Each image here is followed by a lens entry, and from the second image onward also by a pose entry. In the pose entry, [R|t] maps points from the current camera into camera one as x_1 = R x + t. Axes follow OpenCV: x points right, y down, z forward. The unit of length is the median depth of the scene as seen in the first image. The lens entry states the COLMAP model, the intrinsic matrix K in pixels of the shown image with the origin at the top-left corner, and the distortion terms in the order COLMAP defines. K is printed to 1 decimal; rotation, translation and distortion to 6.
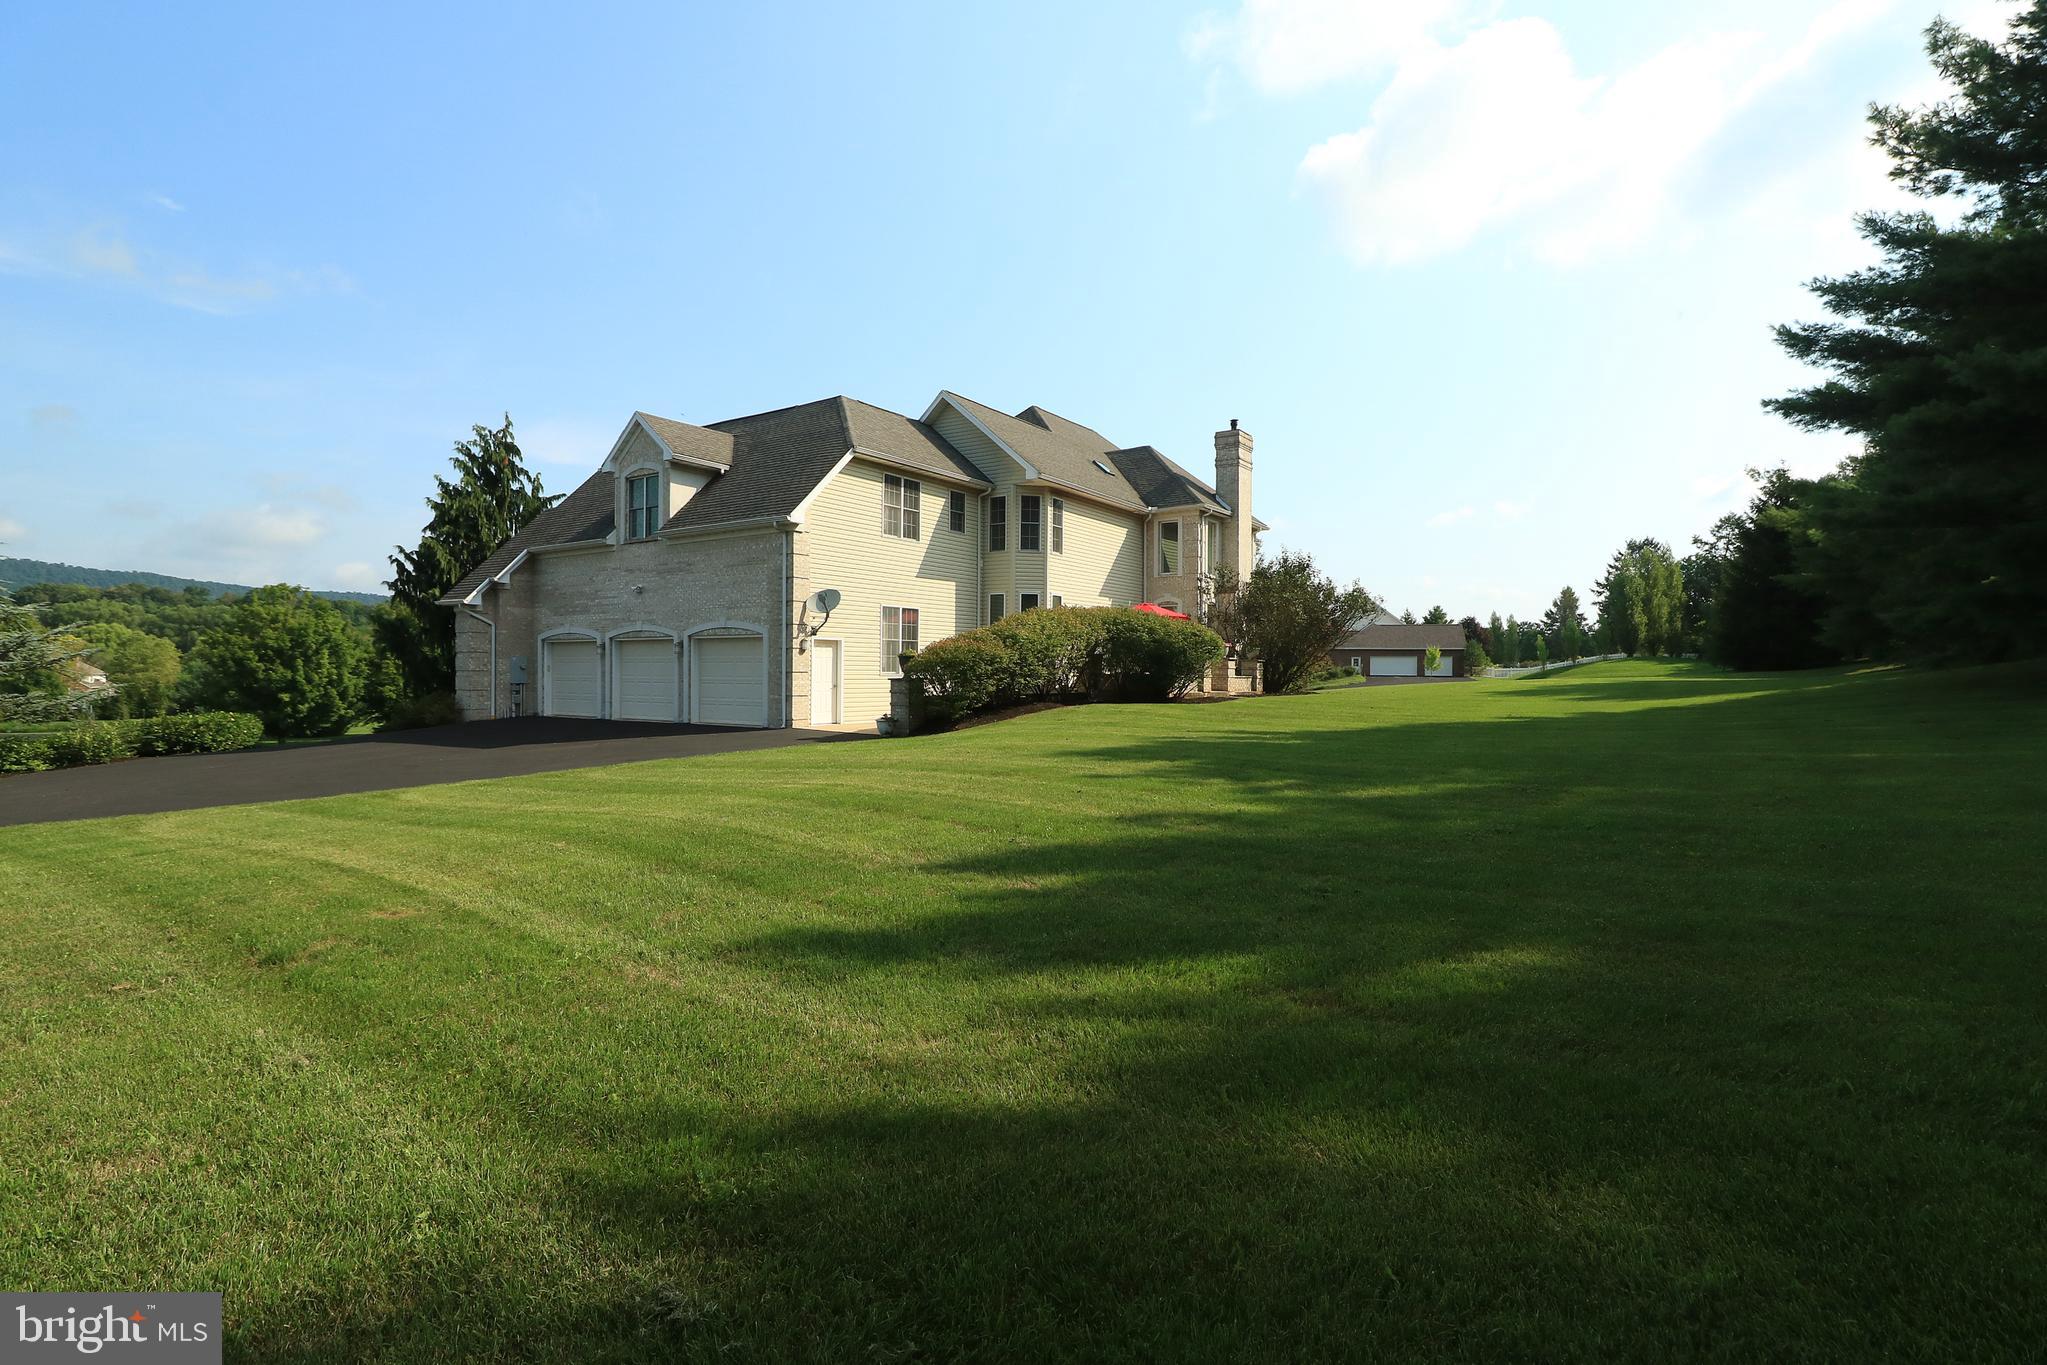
lens RADIAL K [[987.3, 0, 1023.5], [0, 987.3, 682.5], [0, 0, 1]] dist [0.003819, -0.017642]
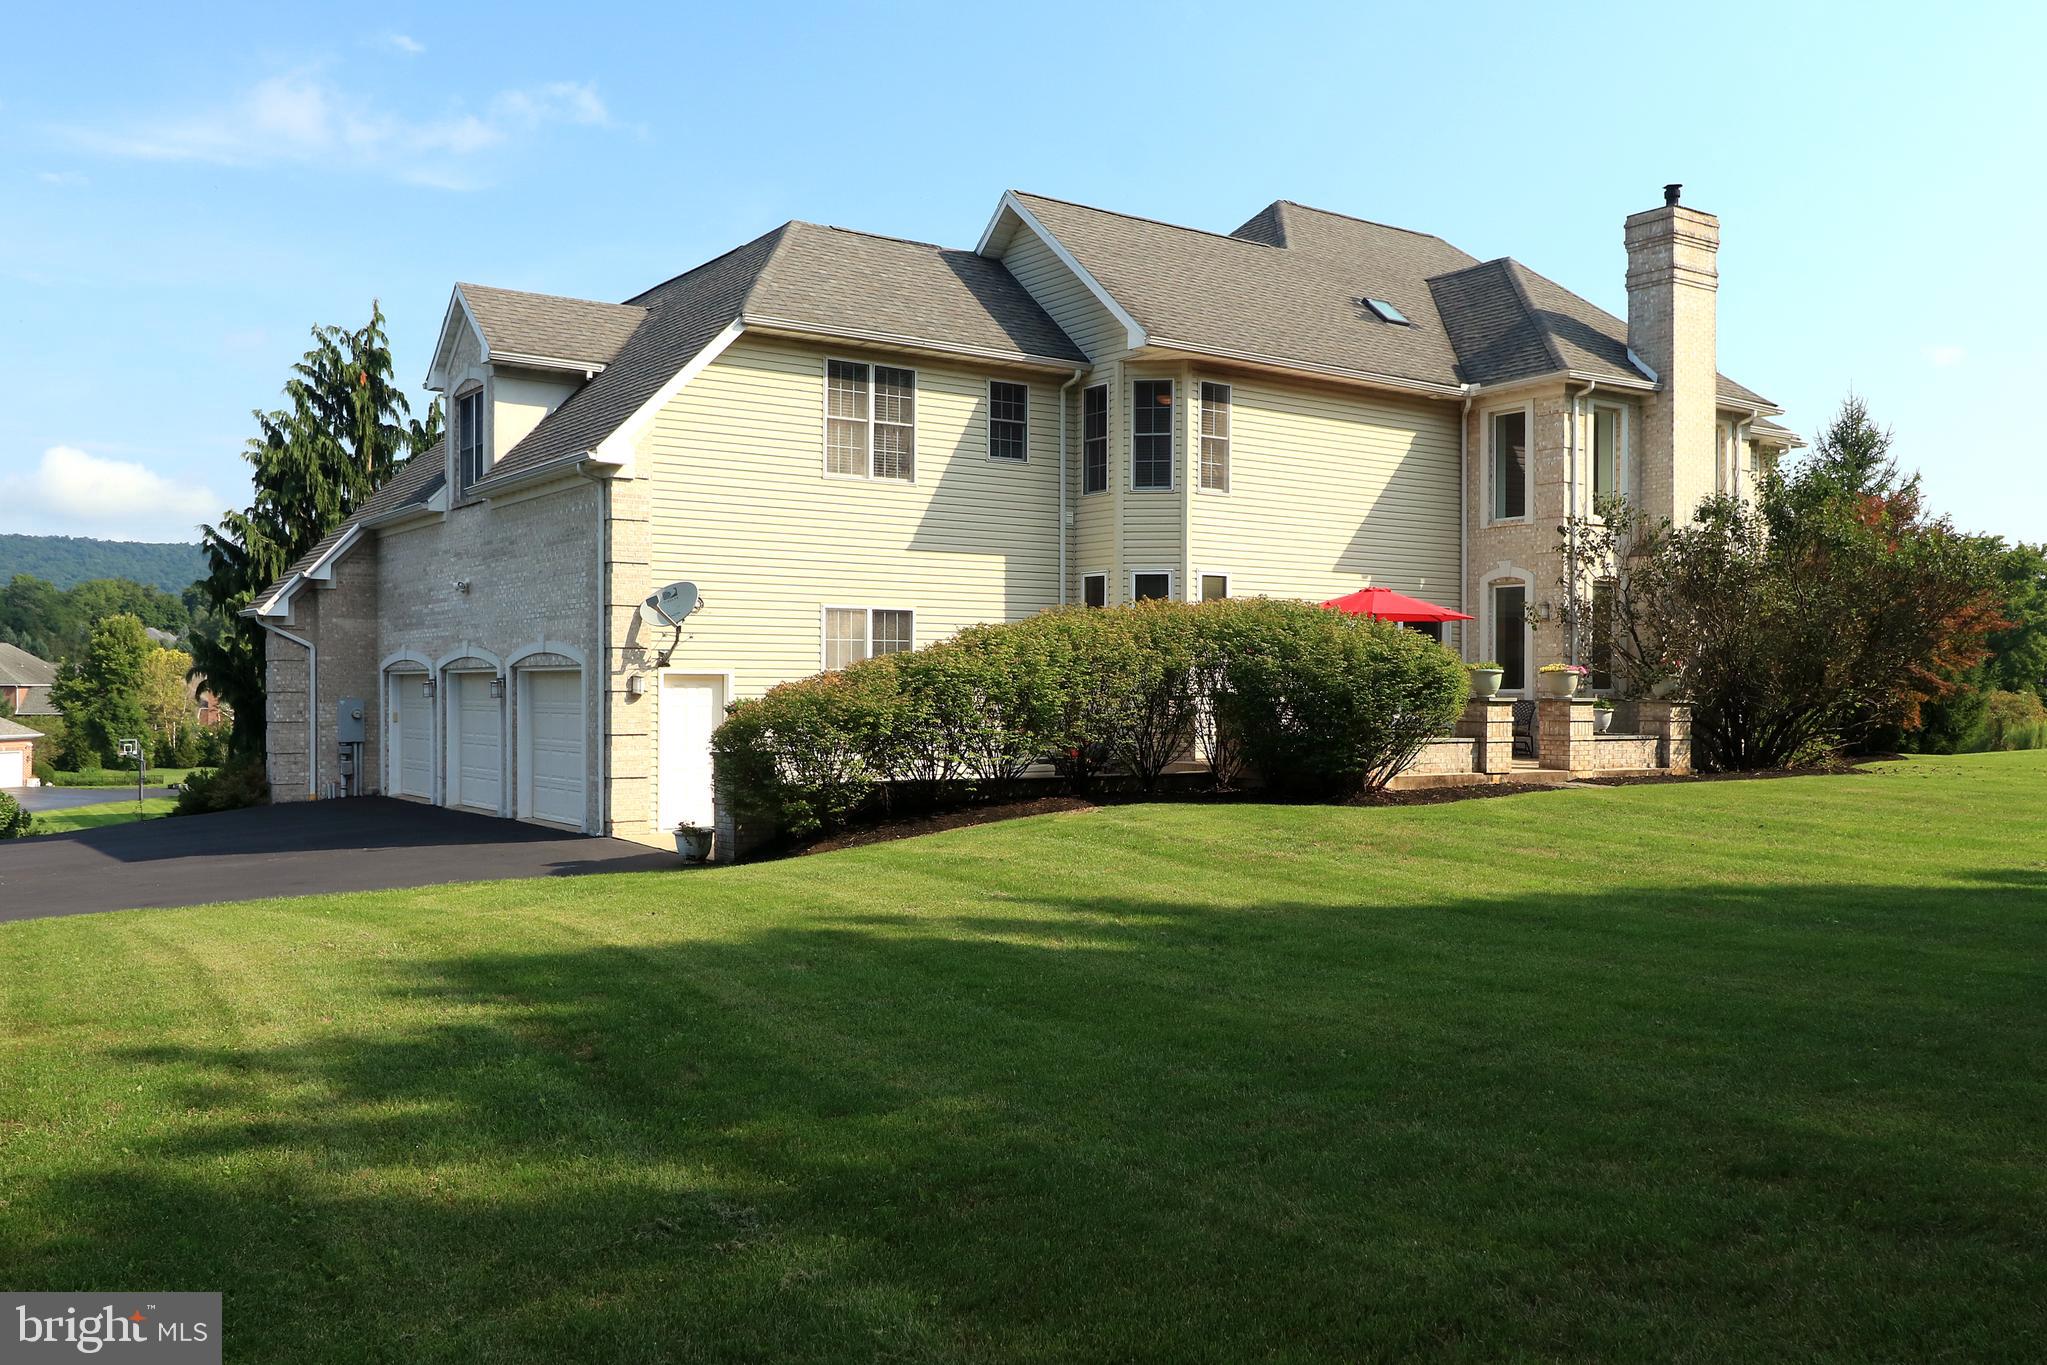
lens RADIAL K [[1695.7, 0, 1024.0], [0, 1695.7, 710.6], [0, 0, 1]] dist [0.008045, 0.002630]
pose [[0.935659, 0.001413, -0.352902, 0.252628], [-0.000503, 0.999996, 0.002673, -0.021870], [0.352905, -0.002323, 0.935656, 0.161646]]
